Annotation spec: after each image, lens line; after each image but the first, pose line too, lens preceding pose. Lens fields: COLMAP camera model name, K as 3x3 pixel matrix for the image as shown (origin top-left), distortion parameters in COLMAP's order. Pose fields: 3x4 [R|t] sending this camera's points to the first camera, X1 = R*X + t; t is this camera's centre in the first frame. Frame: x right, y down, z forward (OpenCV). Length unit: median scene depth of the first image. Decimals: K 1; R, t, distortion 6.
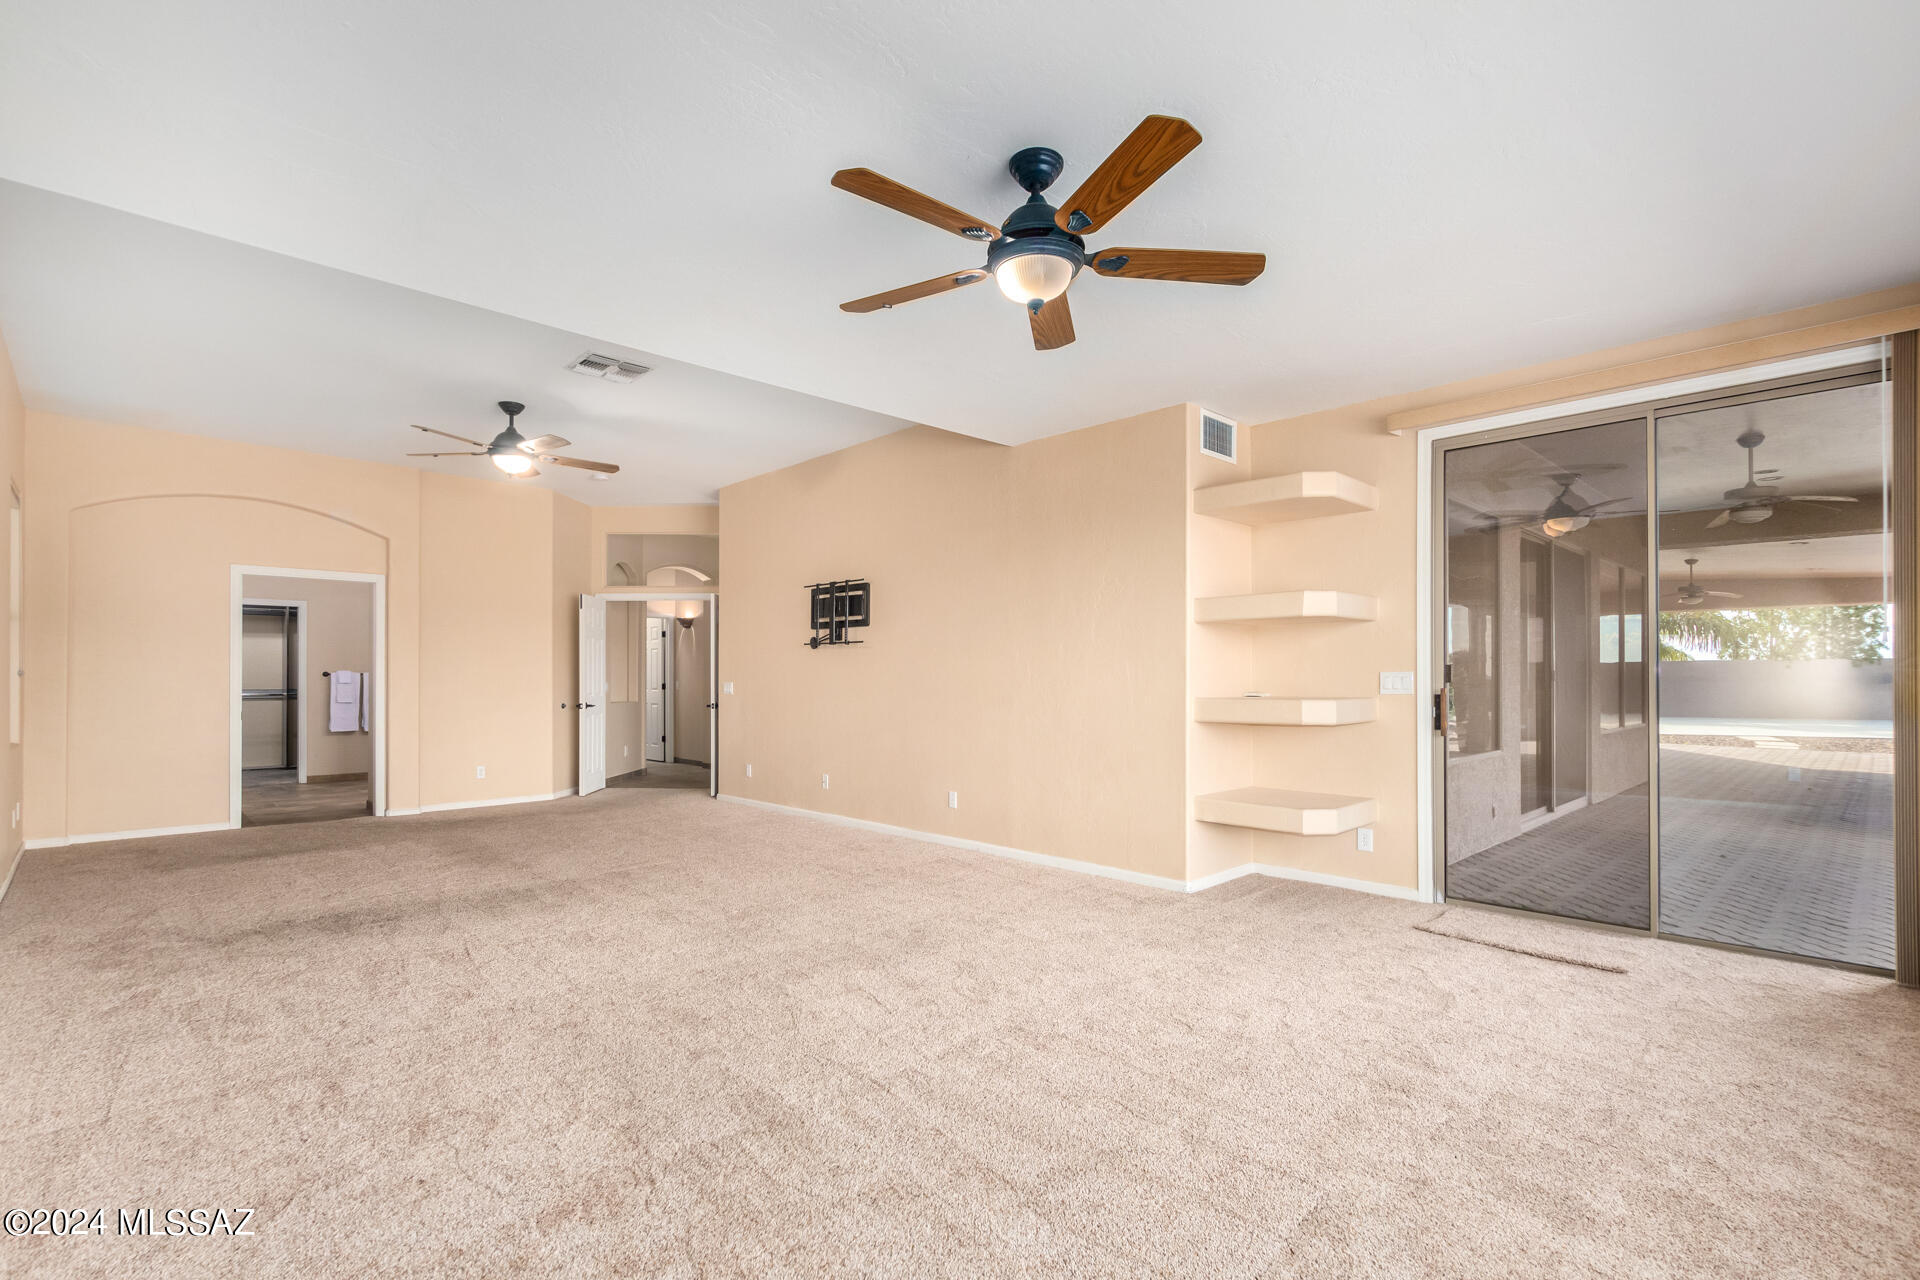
lens RADIAL K [[909.2, 0, 961.8], [0, 909.2, 670.9], [0, 0, 1]] dist [0.003110, -0.001354]
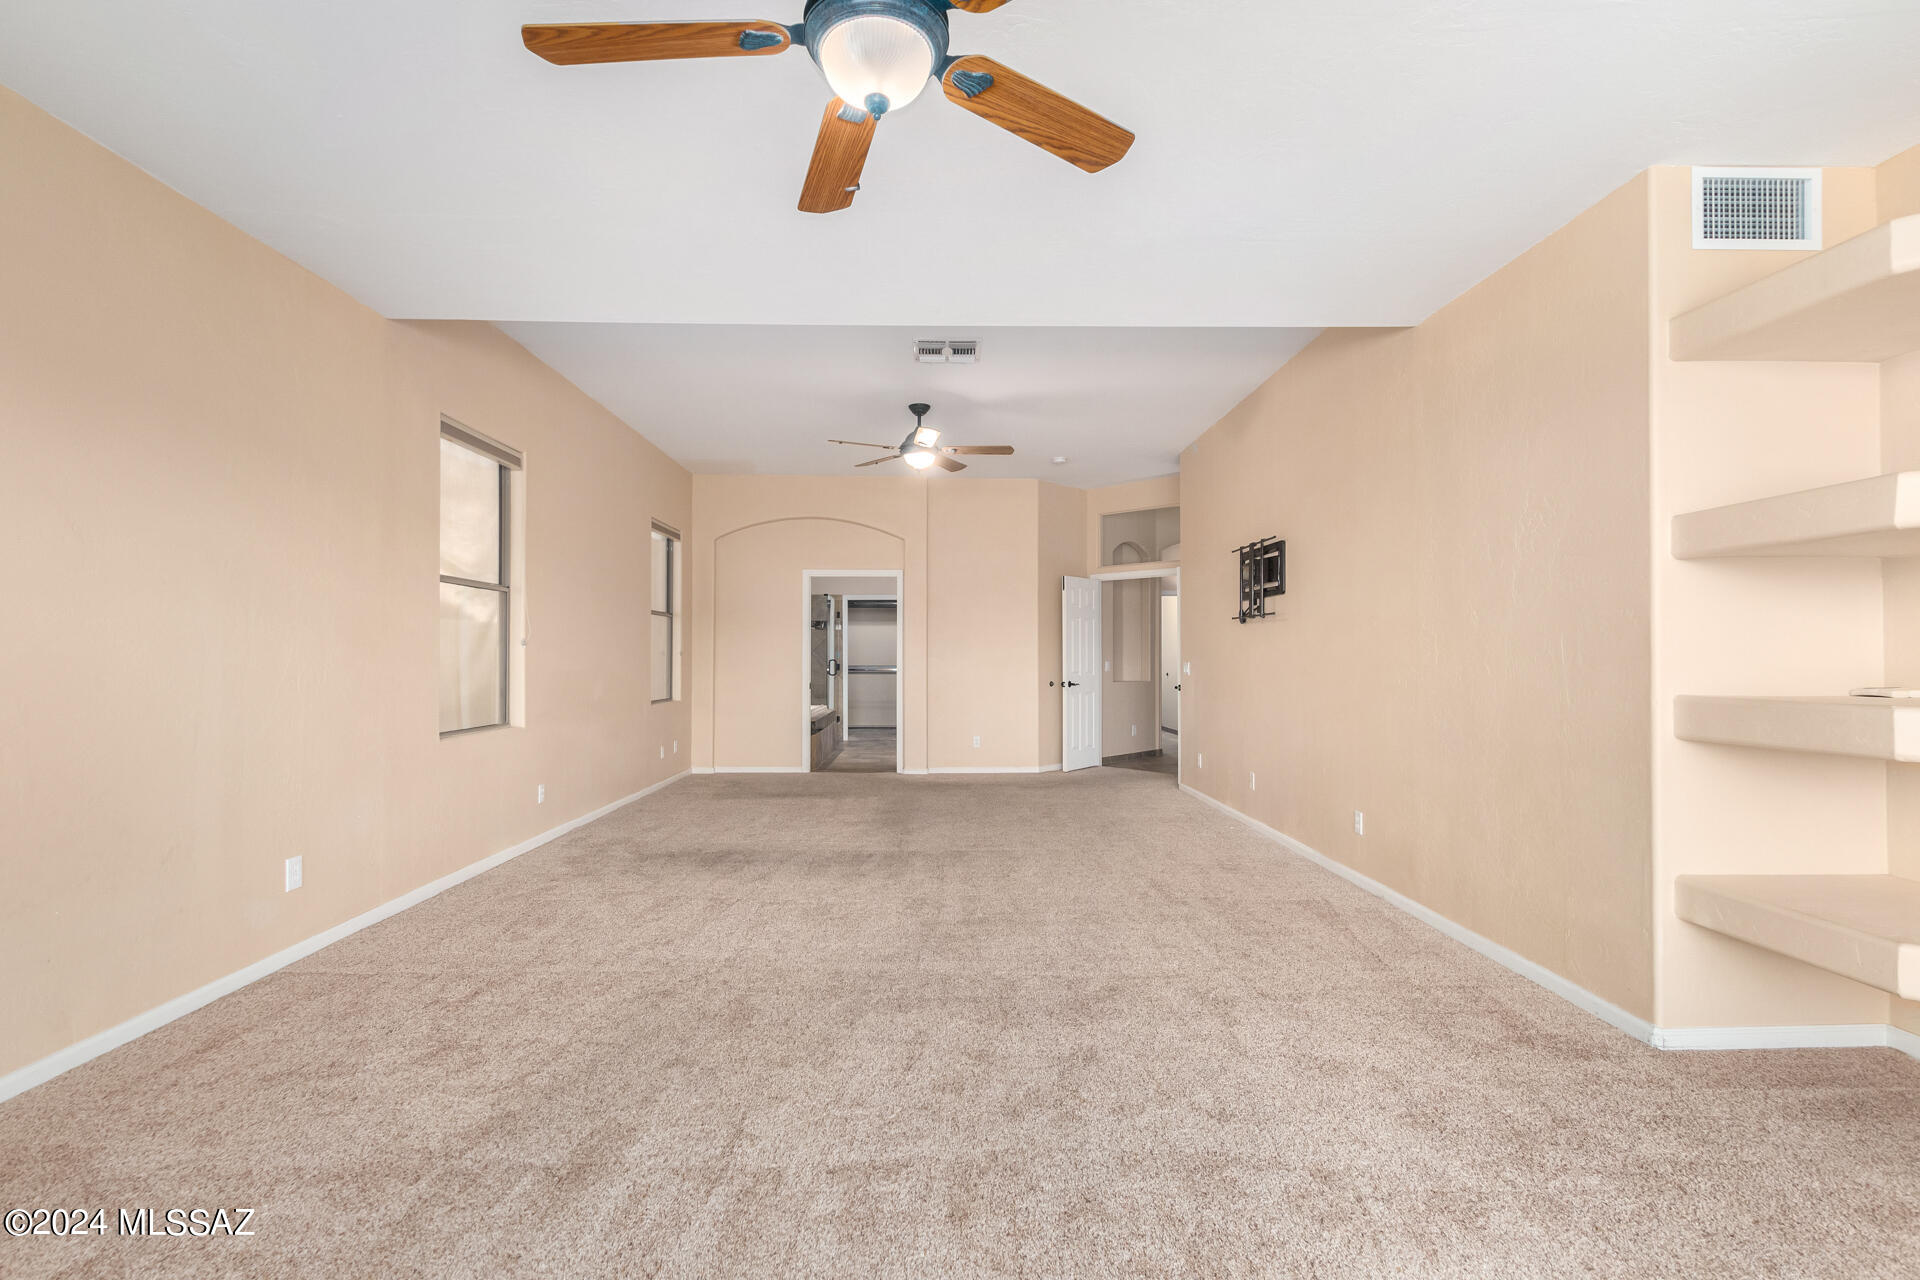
lens RADIAL K [[885.2, 0, 971.0], [0, 885.2, 644.8], [0, 0, 1]] dist [0.004814, -0.000851]
pose [[0.723374, -0.007383, -0.690416, 0.317281], [0.002803, 0.999966, -0.007756, 0.001665], [0.690450, 0.003675, 0.723371, 0.314350]]
